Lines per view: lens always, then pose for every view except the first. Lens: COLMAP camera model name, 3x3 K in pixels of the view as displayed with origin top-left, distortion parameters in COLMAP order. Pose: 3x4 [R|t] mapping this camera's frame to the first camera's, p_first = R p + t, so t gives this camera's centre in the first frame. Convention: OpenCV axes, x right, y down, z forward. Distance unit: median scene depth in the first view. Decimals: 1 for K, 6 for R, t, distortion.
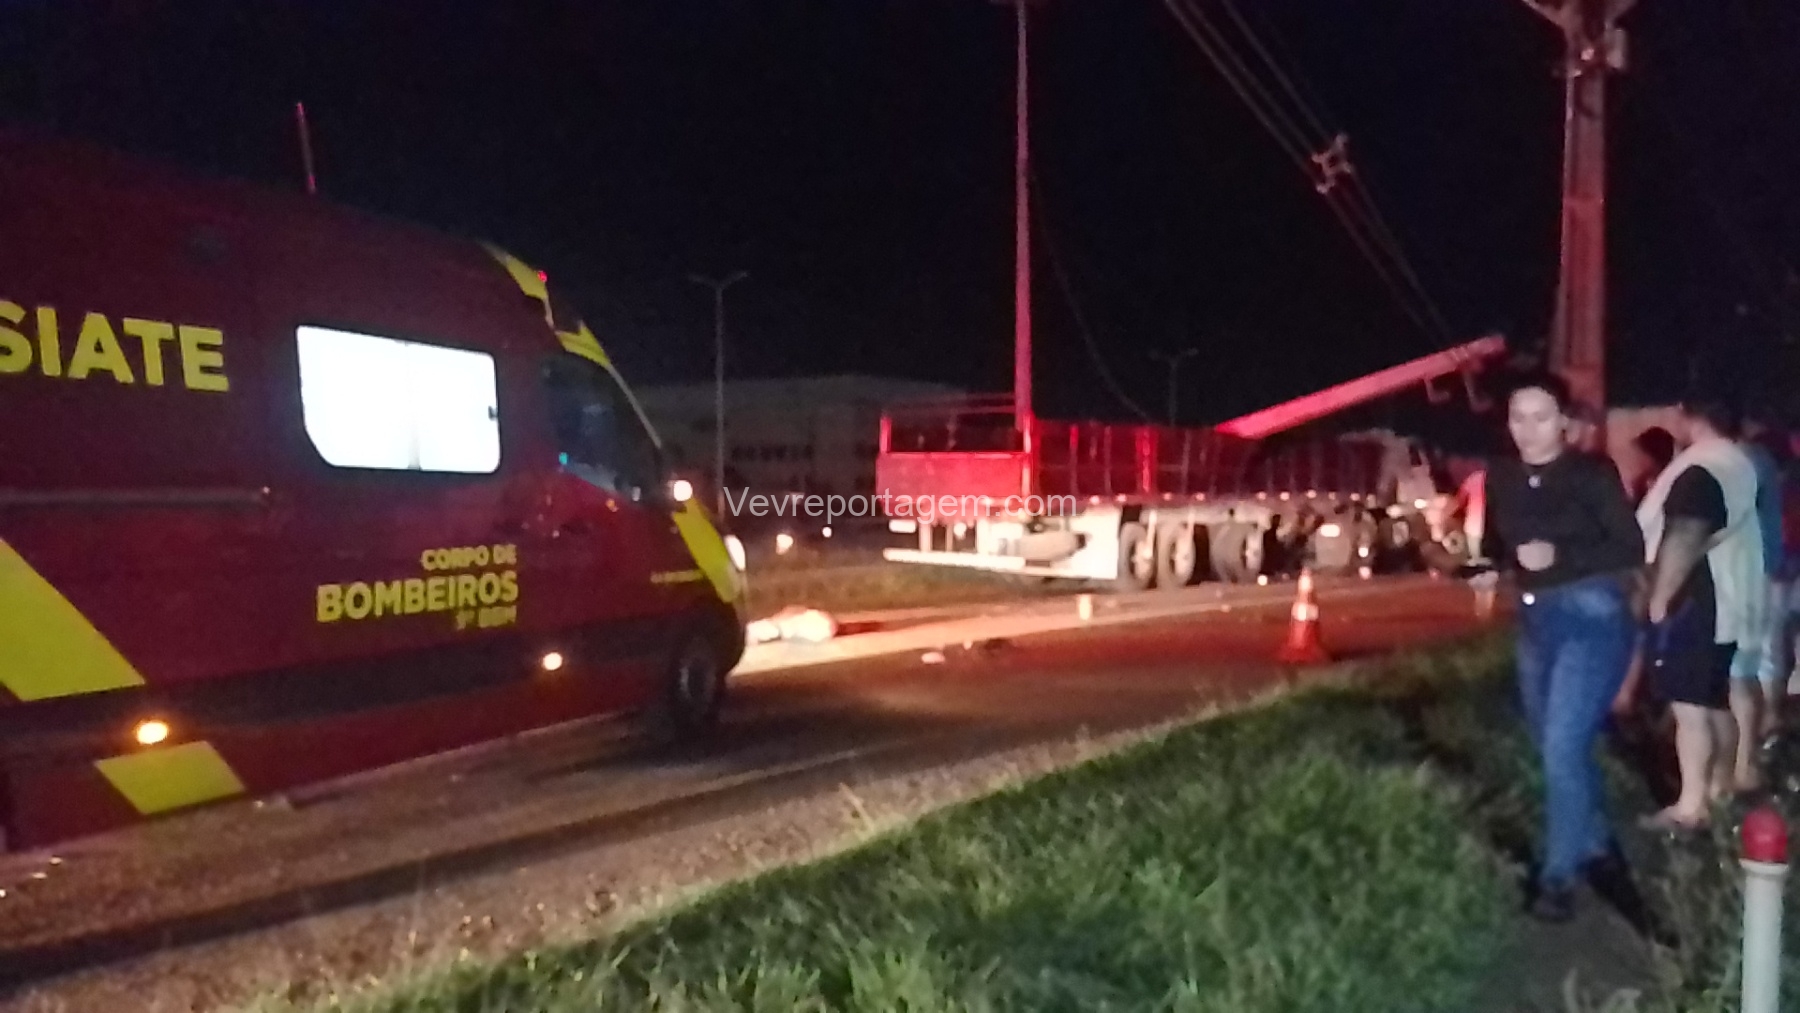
lens RADIAL K [[1309.2, 0, 900.0], [0, 1309.2, 506.5], [0, 0, 1]] dist [0.067269, -0.092810]
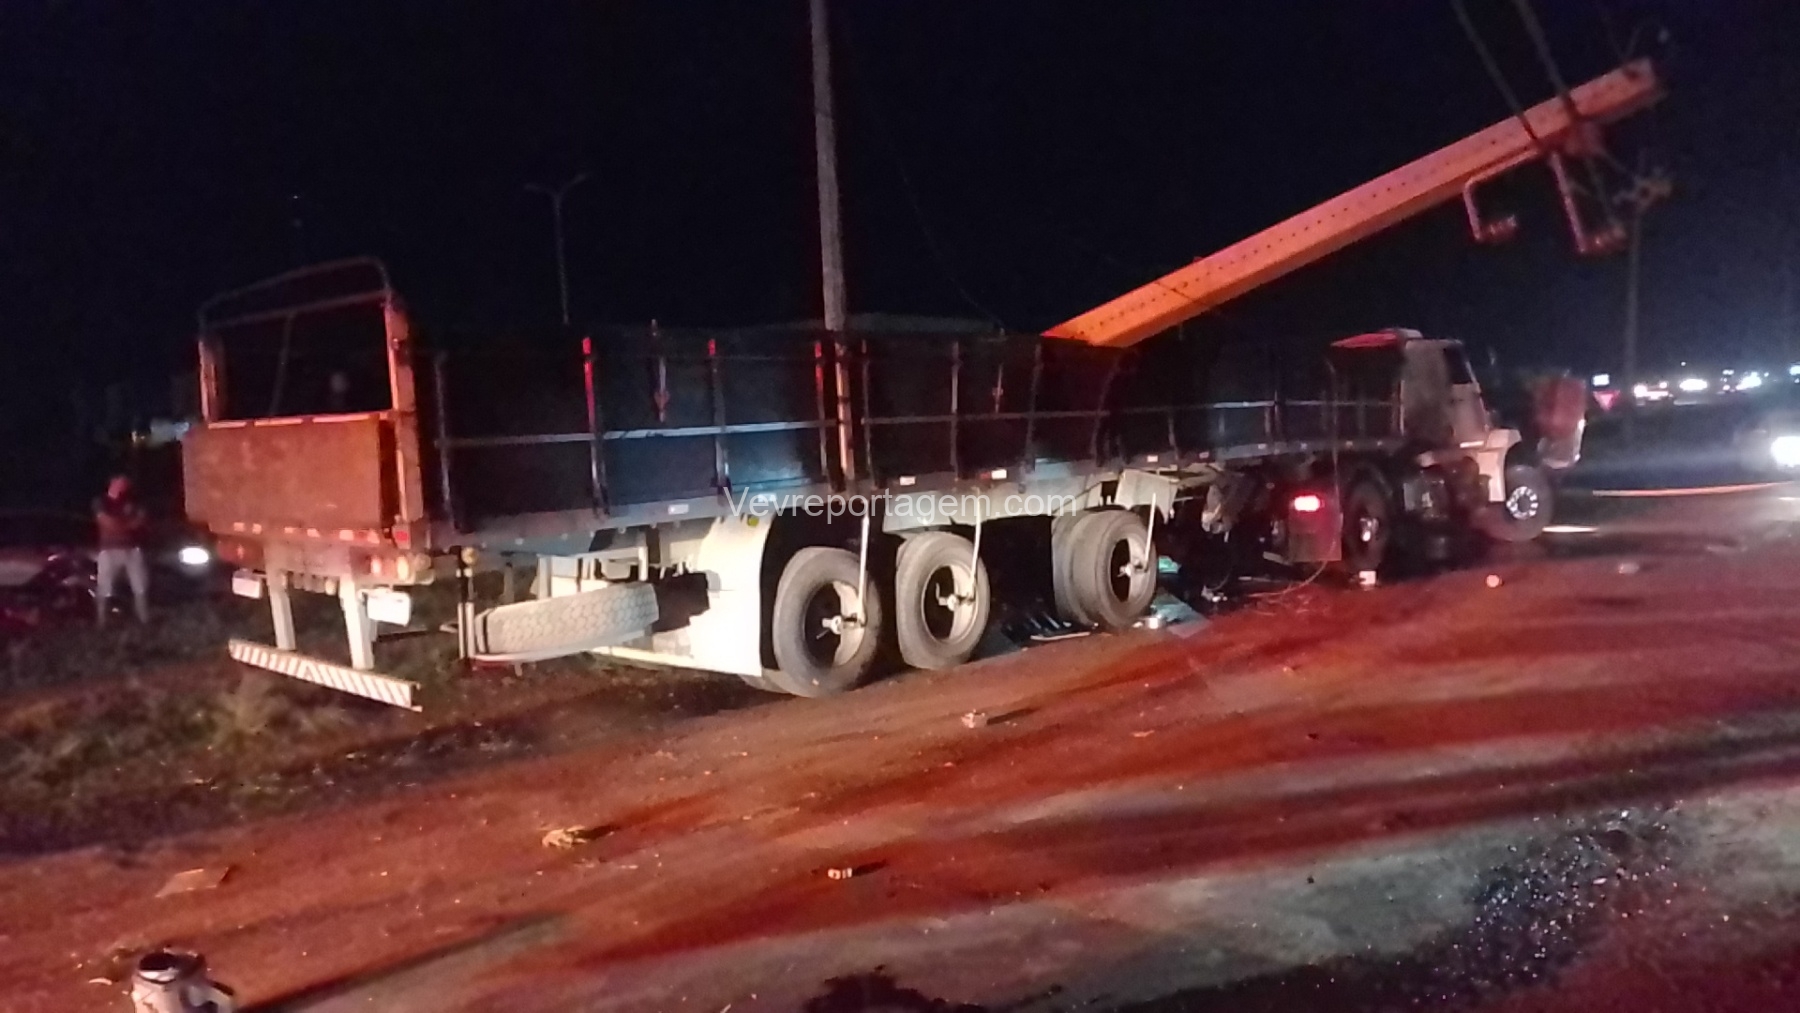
lens RADIAL K [[1309.2, 0, 900.0], [0, 1309.2, 506.5], [0, 0, 1]] dist [0.067269, -0.092810]
pose [[0.998214, -0.045817, -0.038348, 0.210624], [0.047586, 0.997781, 0.046569, -0.019422], [0.036129, -0.048311, 0.998179, 0.517065]]
